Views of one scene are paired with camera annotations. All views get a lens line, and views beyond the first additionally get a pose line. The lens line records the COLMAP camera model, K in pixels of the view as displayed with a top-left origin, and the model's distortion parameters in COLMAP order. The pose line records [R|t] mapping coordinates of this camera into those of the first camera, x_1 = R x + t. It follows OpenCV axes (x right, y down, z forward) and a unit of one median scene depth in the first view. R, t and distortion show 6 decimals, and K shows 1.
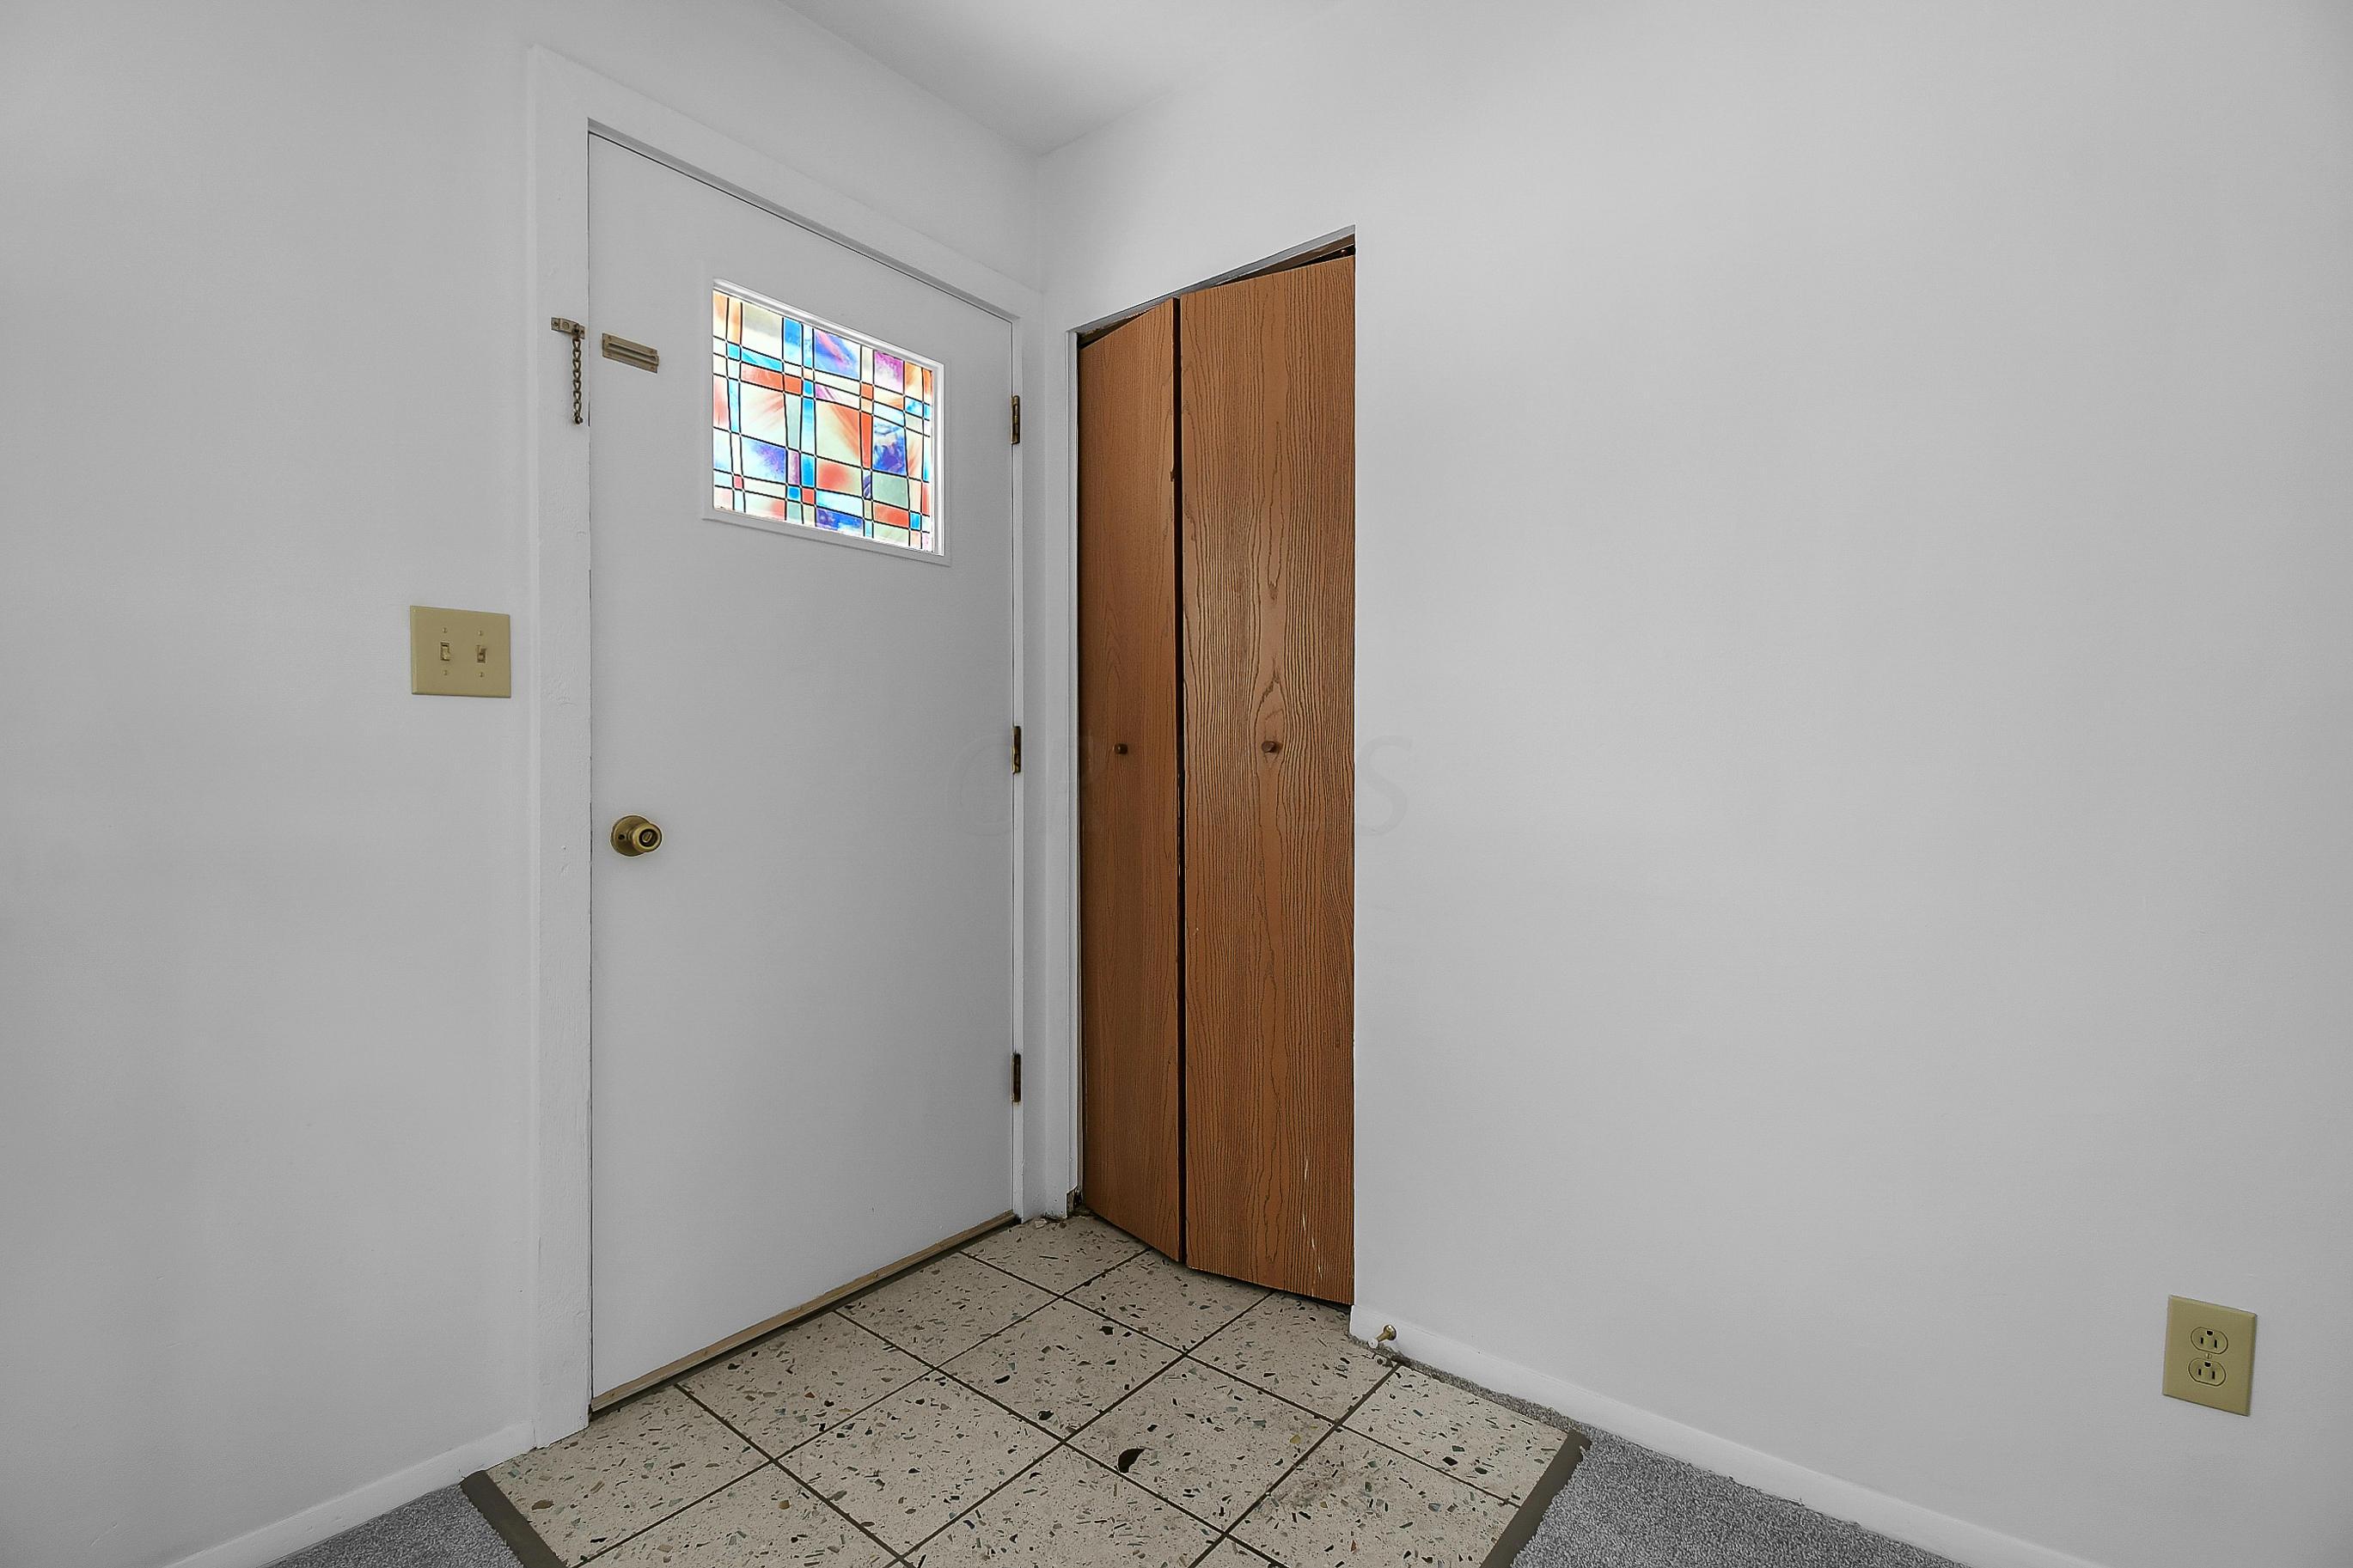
lens RADIAL K [[1055.4, 0, 1182.2], [0, 1055.4, 786.7], [0, 0, 1]] dist [0.001719, -0.000004]
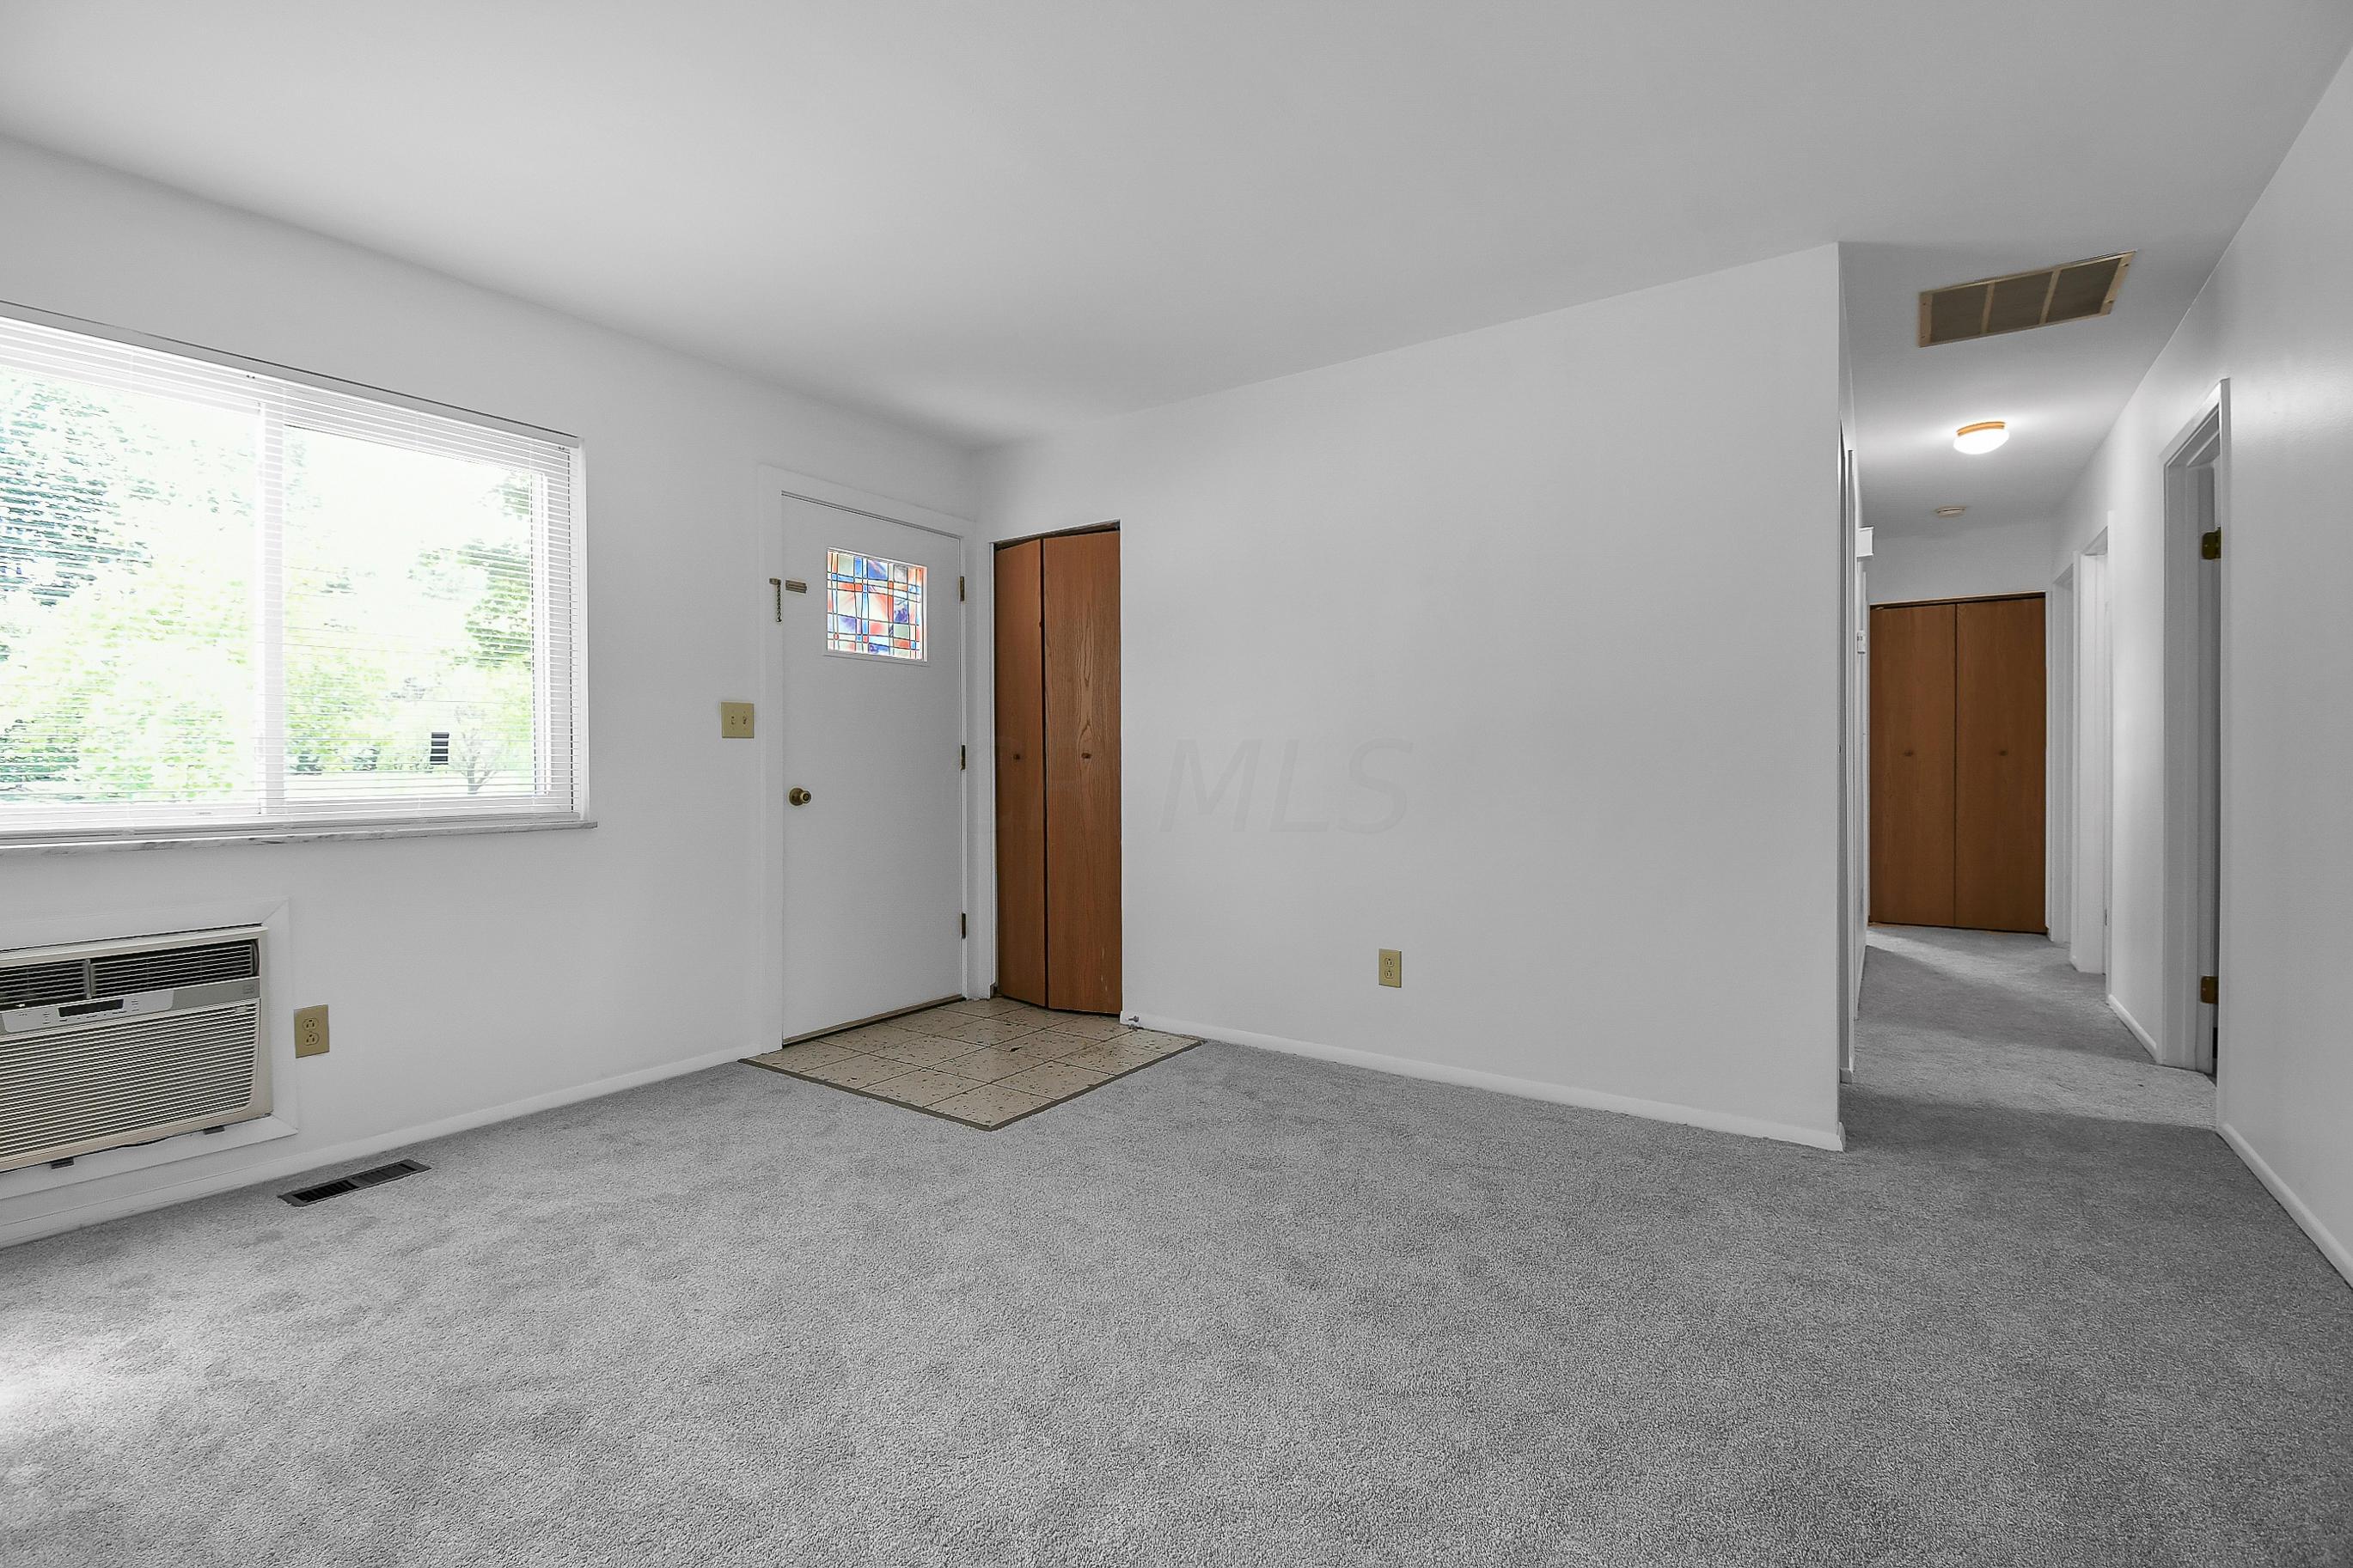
lens RADIAL K [[1055.4, 0, 1164.8], [0, 1055.4, 773.5], [0, 0, 1]] dist [0.001719, -0.000004]
pose [[0.998616, -0.006194, 0.052225, 0.130968], [0.006969, 0.999868, -0.014680, 0.029503], [-0.052127, 0.015024, 0.998527, -1.116585]]
